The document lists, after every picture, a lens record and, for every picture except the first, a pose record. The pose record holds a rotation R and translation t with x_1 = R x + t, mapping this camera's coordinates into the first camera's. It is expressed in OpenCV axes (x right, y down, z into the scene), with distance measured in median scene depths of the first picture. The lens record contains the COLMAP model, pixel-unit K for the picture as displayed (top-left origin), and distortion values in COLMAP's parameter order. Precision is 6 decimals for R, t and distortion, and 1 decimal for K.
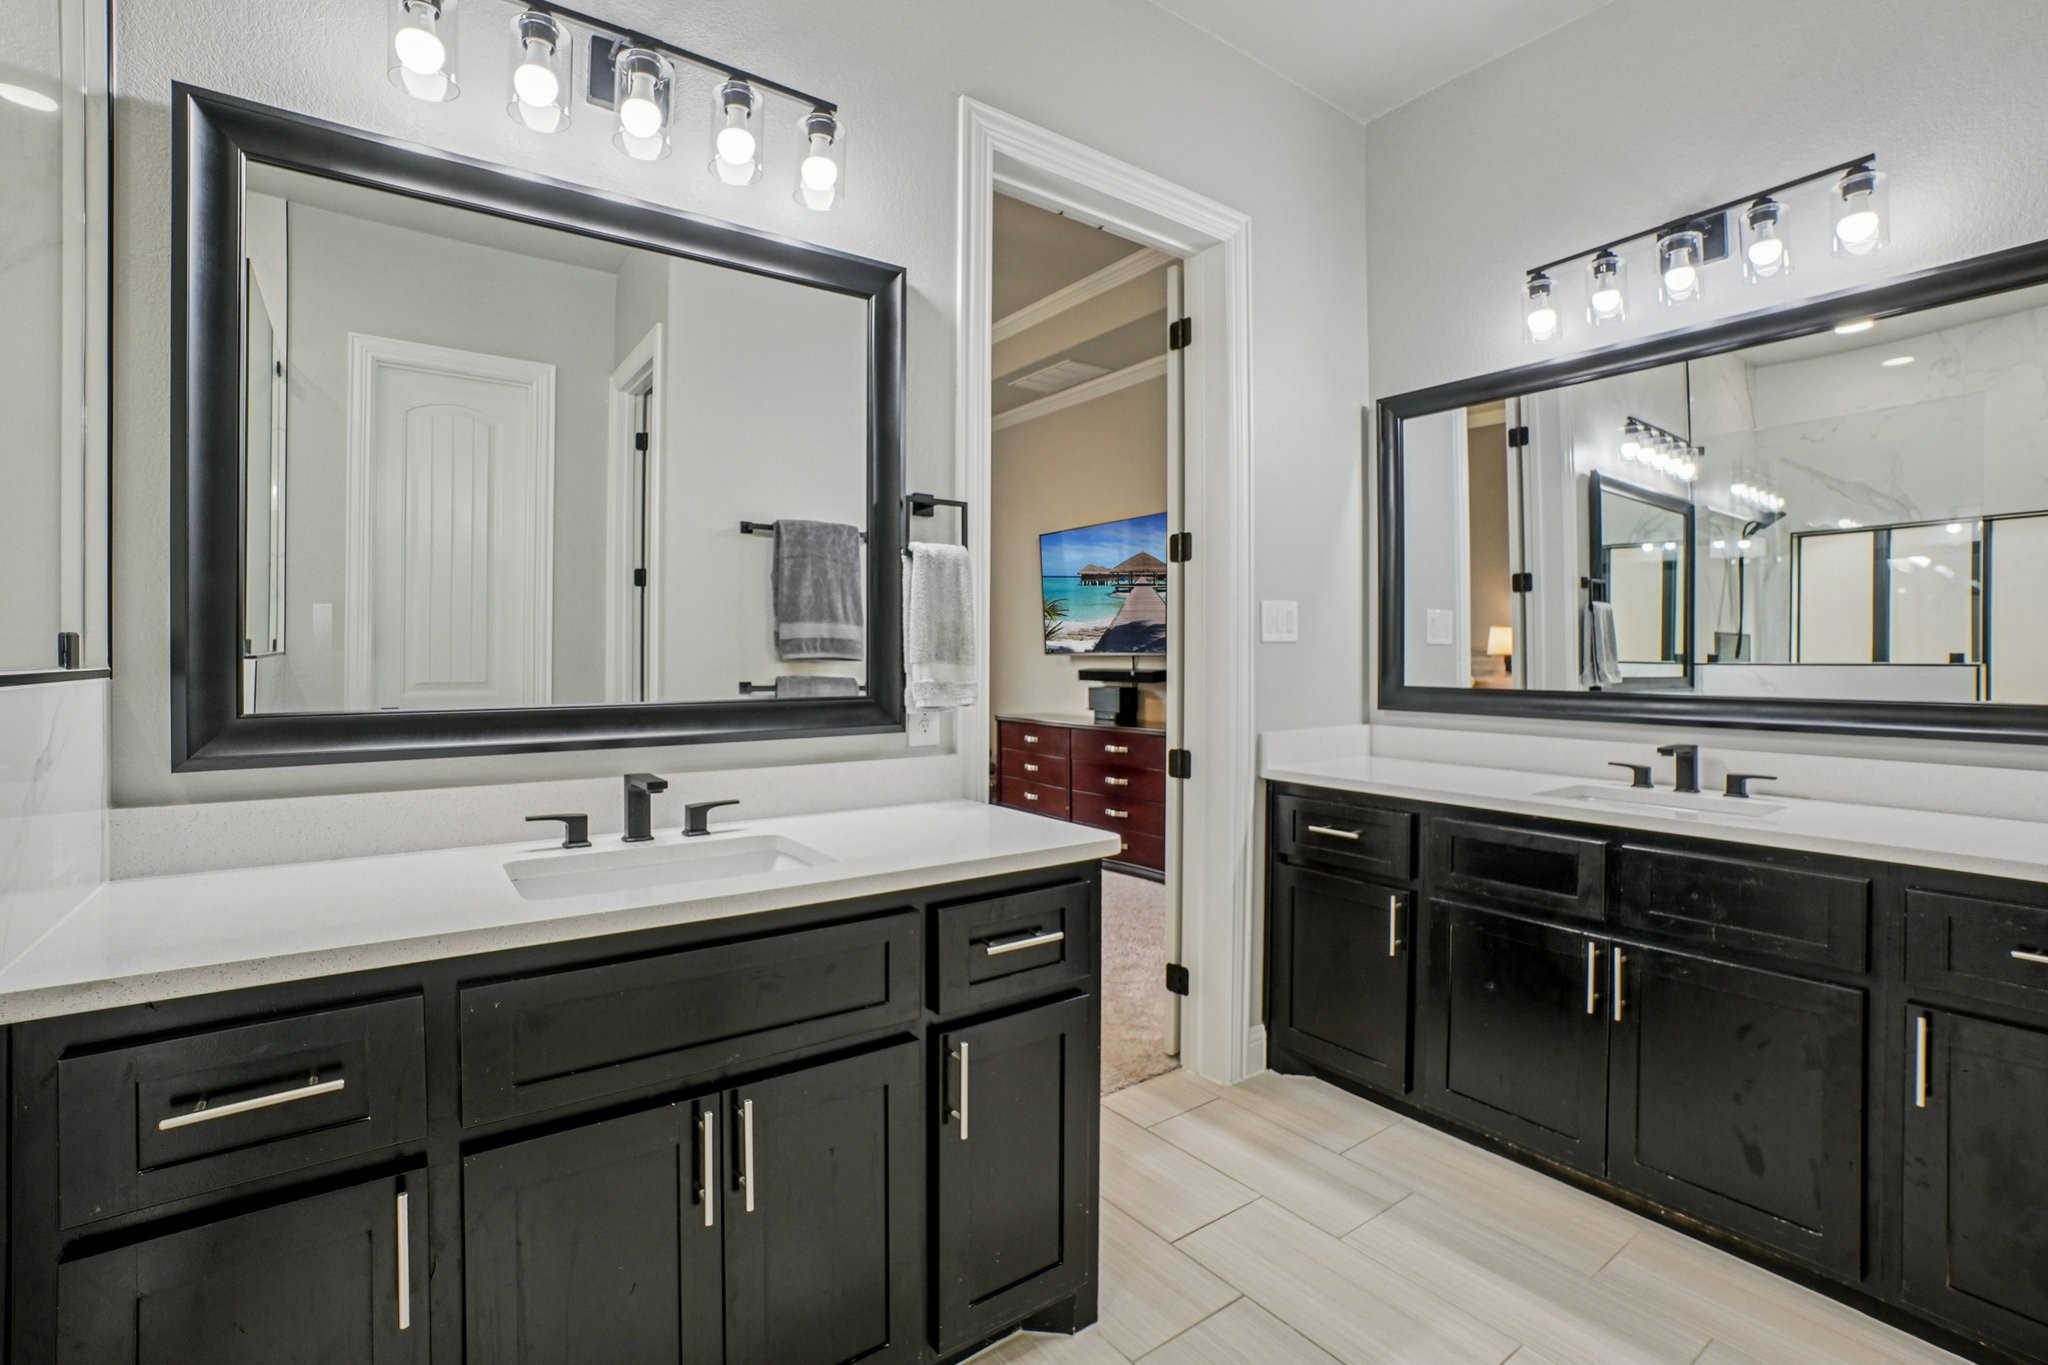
lens RADIAL K [[886.1, 0, 1024.0], [0, 886.1, 682.5], [0, 0, 1]] dist [-0.024309, 0.000777]
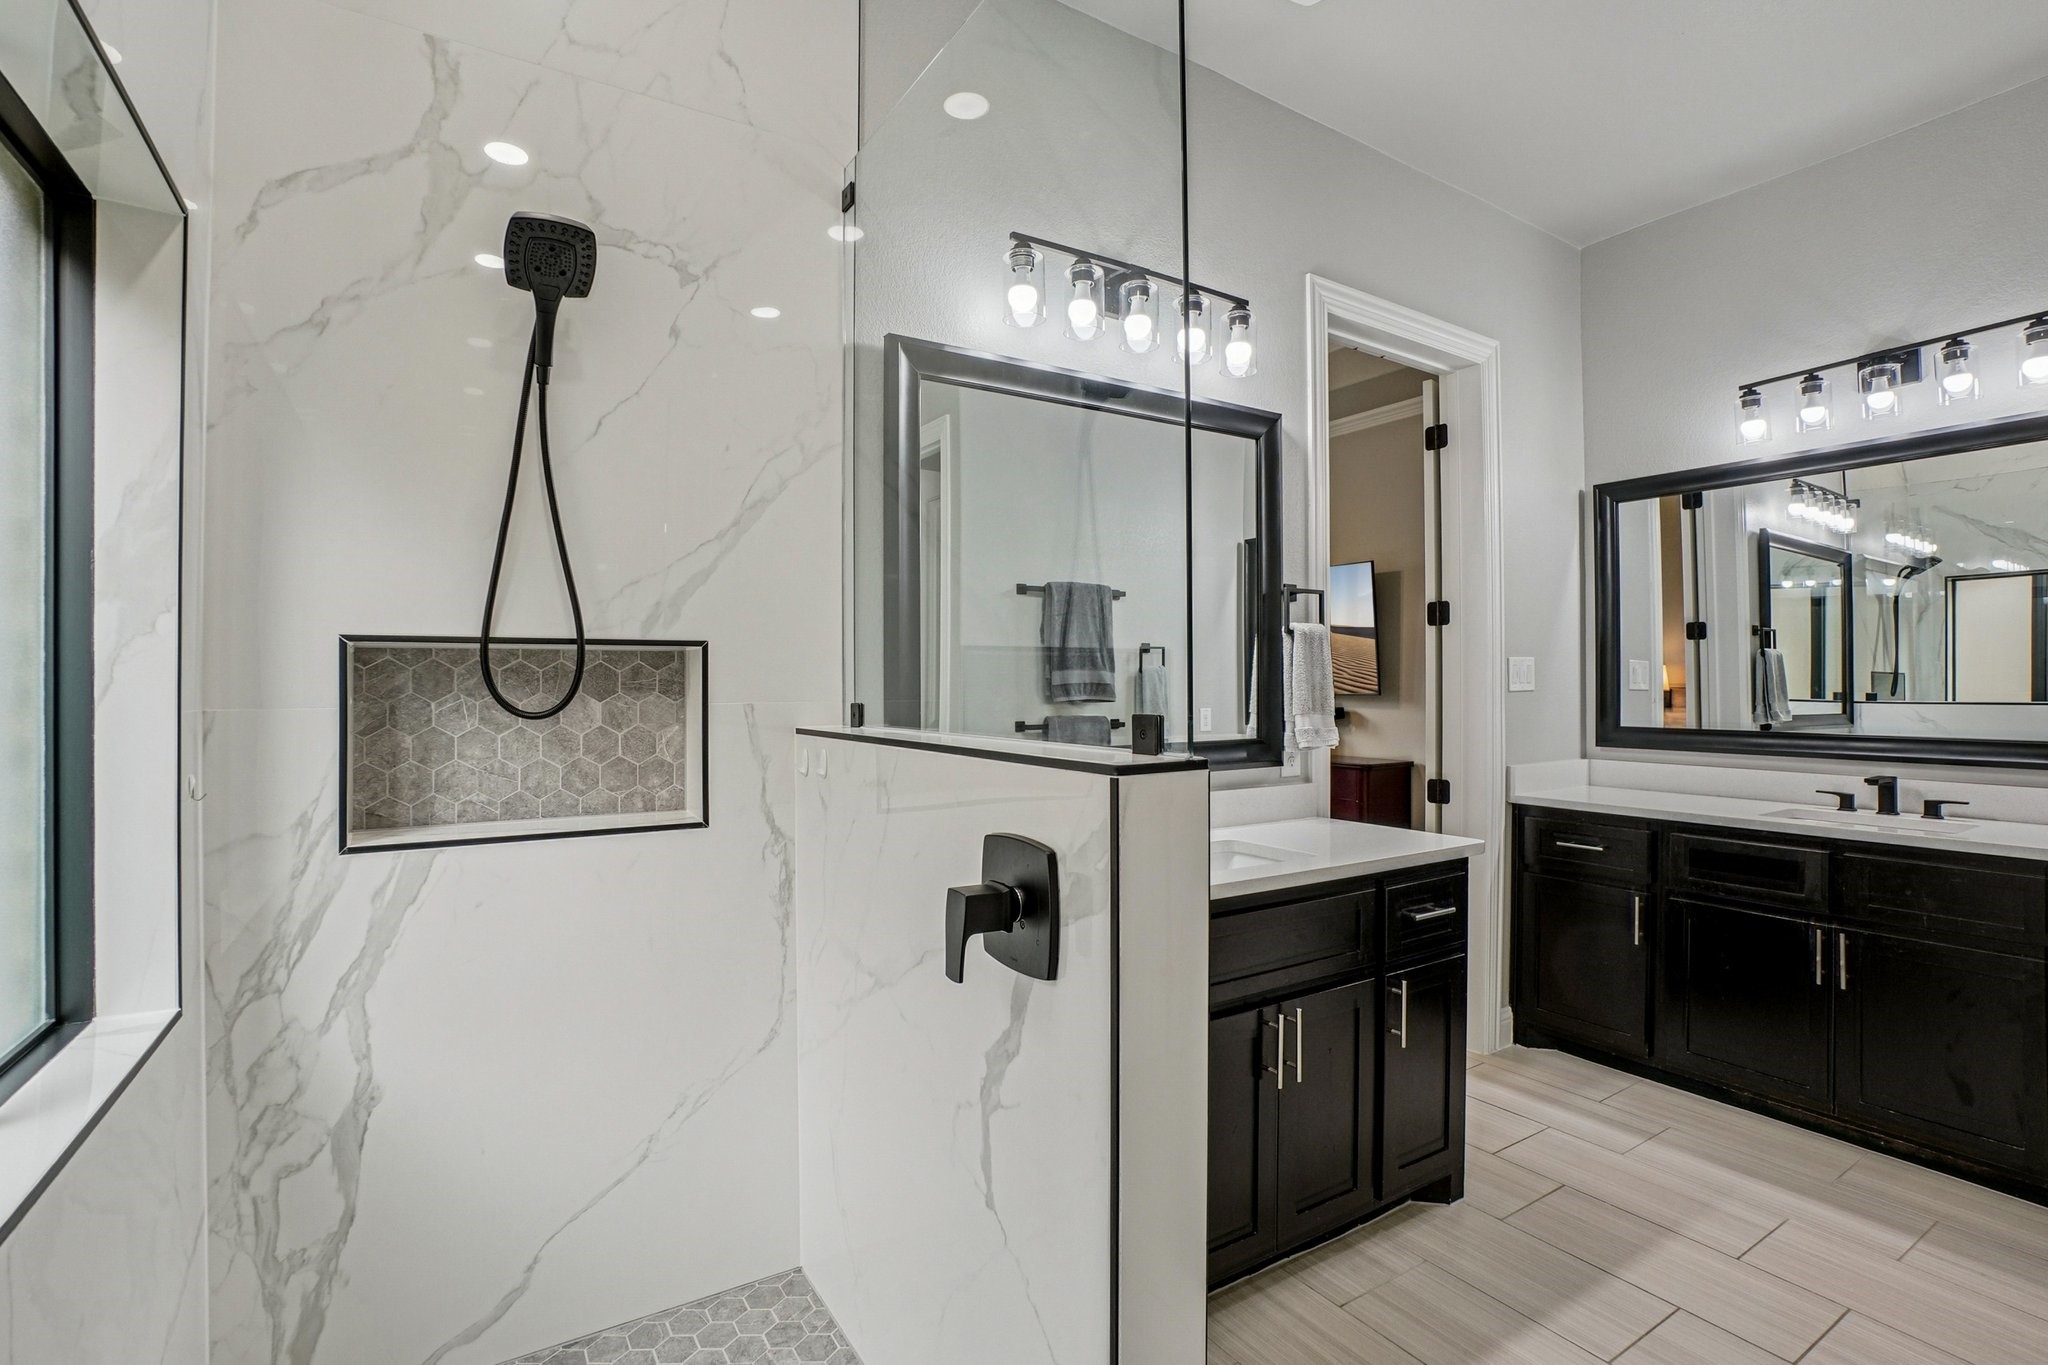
lens RADIAL K [[927.3, 0, 1024.4], [0, 927.3, 703.4], [0, 0, 1]] dist [-0.017845, 0.006018]
pose [[0.998916, -0.000714, -0.046543, -0.340772], [0.000367, 0.999972, -0.007453, -0.019627], [0.046547, 0.007428, 0.998888, -0.302889]]
